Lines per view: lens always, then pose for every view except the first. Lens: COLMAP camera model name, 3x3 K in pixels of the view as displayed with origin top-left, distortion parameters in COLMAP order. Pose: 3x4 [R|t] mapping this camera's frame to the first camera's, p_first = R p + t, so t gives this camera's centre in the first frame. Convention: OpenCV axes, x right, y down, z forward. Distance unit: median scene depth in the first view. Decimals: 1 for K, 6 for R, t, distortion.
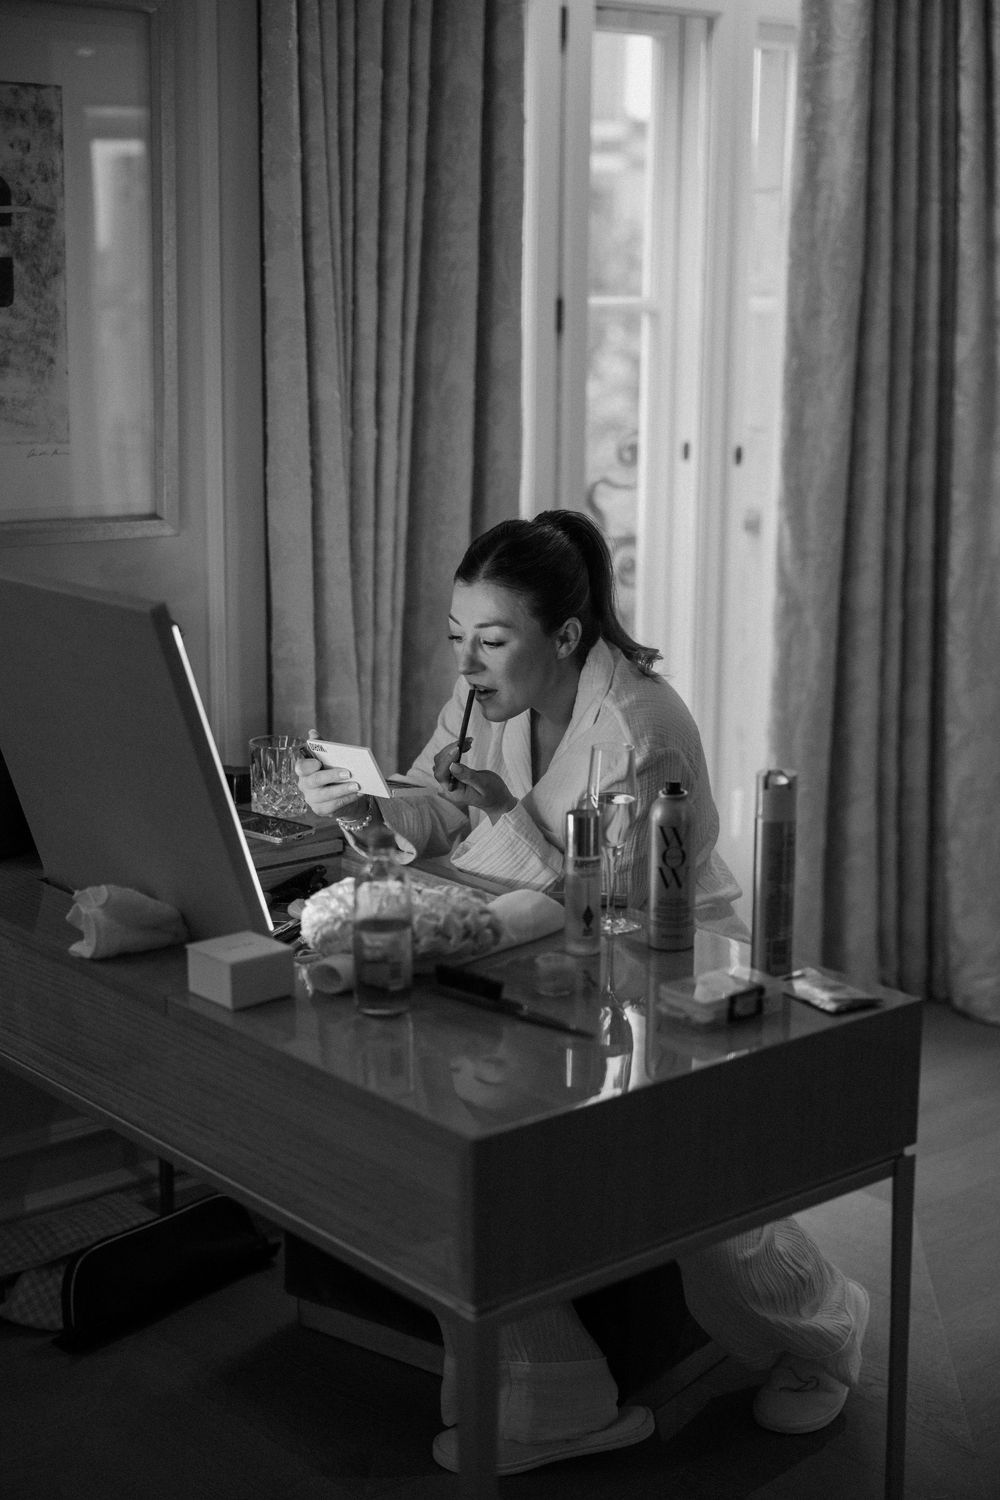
lens RADIAL K [[2281.0, 0, 500.0], [0, 2281.0, 750.0], [0, 0, 1]] dist [-0.018964, -0.003095]
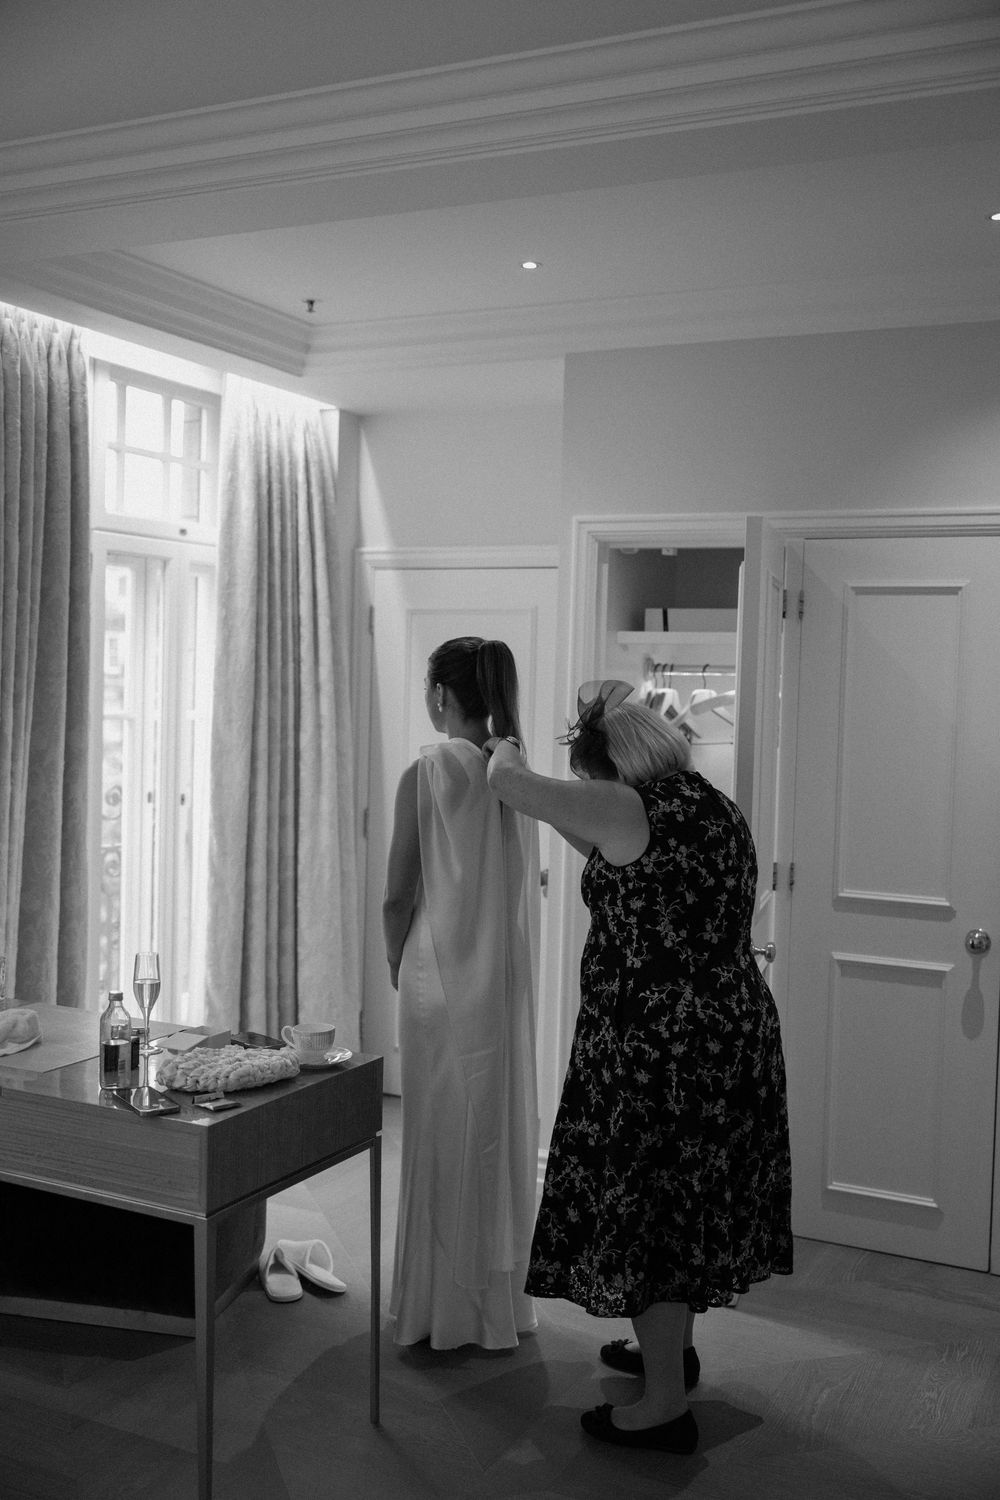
lens RADIAL K [[1486.3, 0, 498.2], [0, 1486.3, 704.7], [0, 0, 1]] dist [-0.007741, 0.007538]
pose [[0.924253, 0.012048, 0.381591, -0.115474], [0.061115, 0.981944, -0.179030, 0.020985], [-0.376858, 0.188790, 0.906828, -0.159452]]
